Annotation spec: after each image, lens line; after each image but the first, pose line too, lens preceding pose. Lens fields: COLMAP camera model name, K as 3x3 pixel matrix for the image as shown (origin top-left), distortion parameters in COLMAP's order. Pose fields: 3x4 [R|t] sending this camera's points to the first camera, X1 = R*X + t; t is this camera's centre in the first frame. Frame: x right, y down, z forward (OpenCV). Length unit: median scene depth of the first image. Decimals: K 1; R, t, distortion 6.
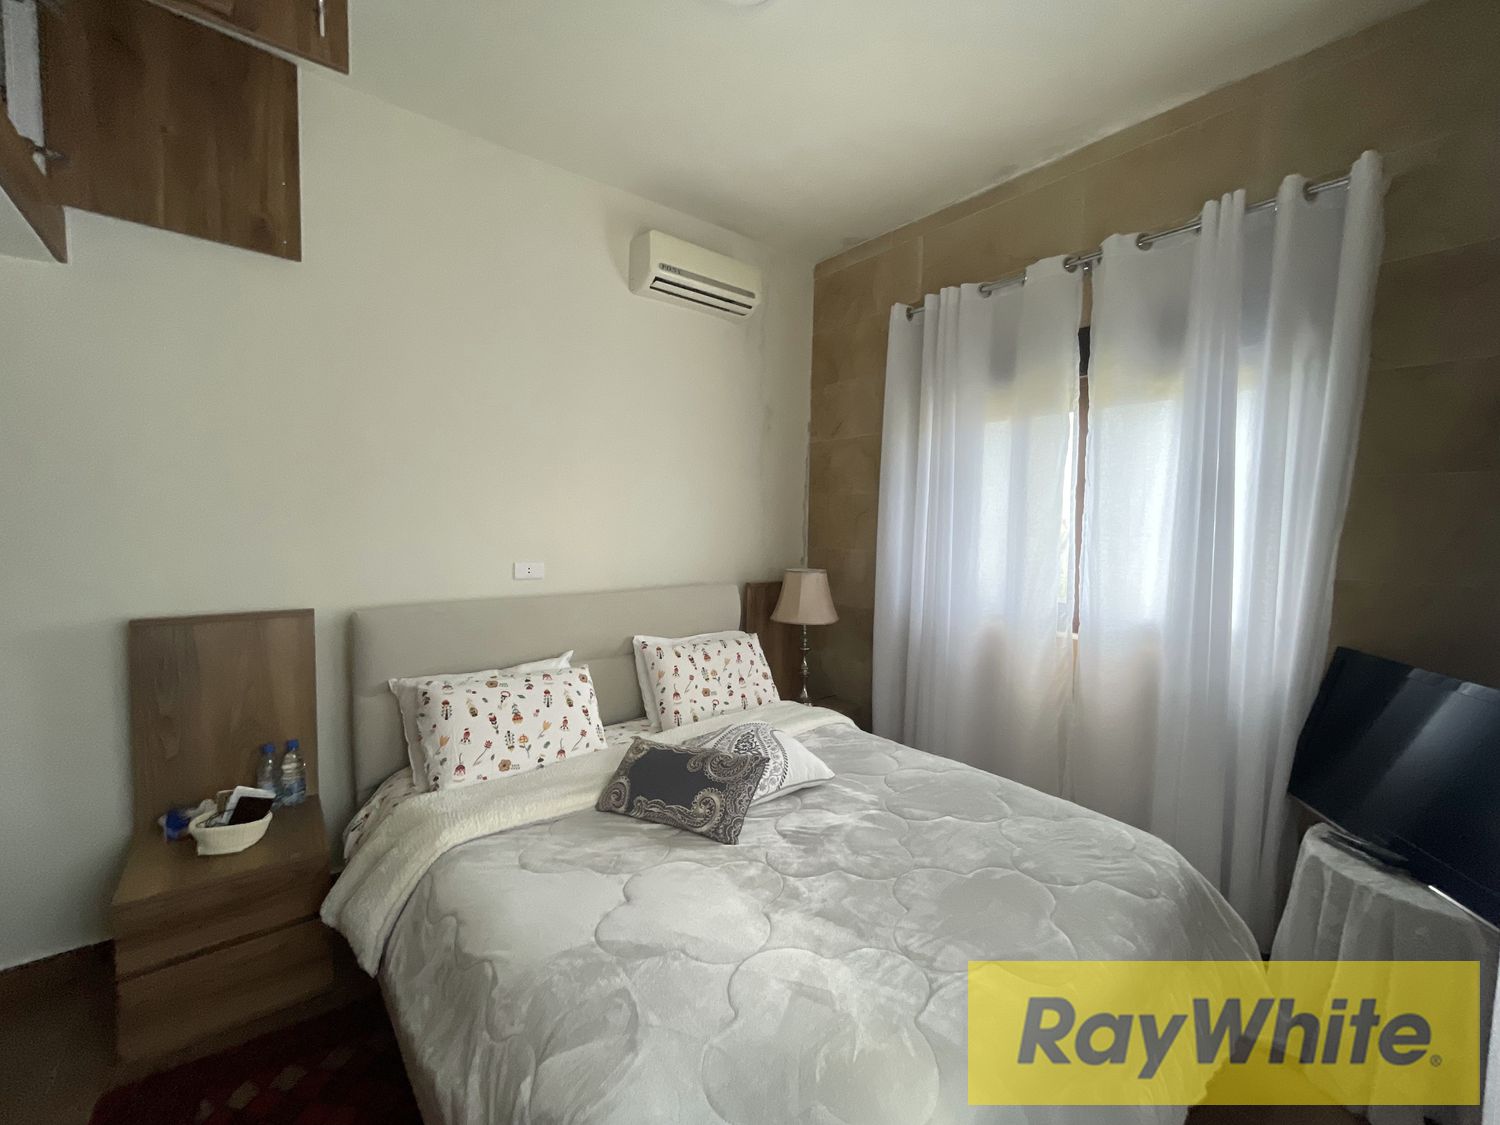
lens RADIAL K [[603.1, 0, 750.0], [0, 603.1, 562.5], [0, 0, 1]] dist [-0.003795, -0.000444]
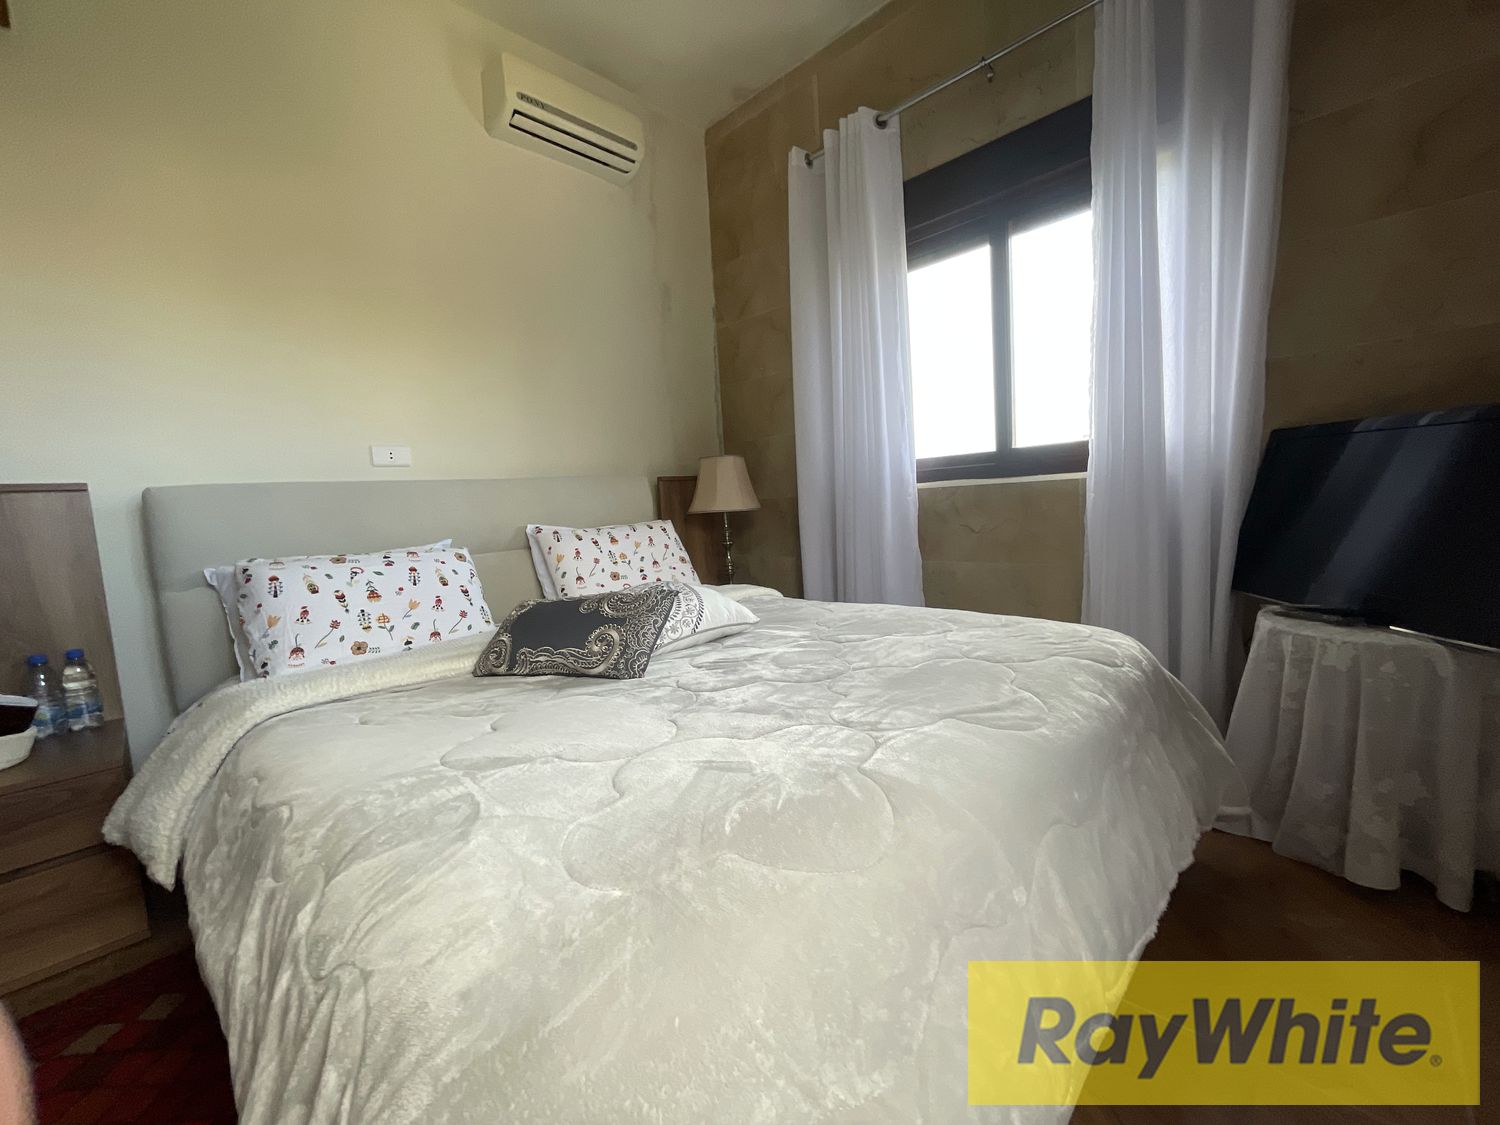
lens RADIAL K [[603.1, 0, 750.0], [0, 603.1, 562.5], [0, 0, 1]] dist [-0.003795, -0.000444]
pose [[0.990511, -0.088080, 0.105495, 0.041563], [0.084473, 0.995693, 0.038194, 0.234967], [-0.108404, -0.028920, 0.993686, 0.135055]]
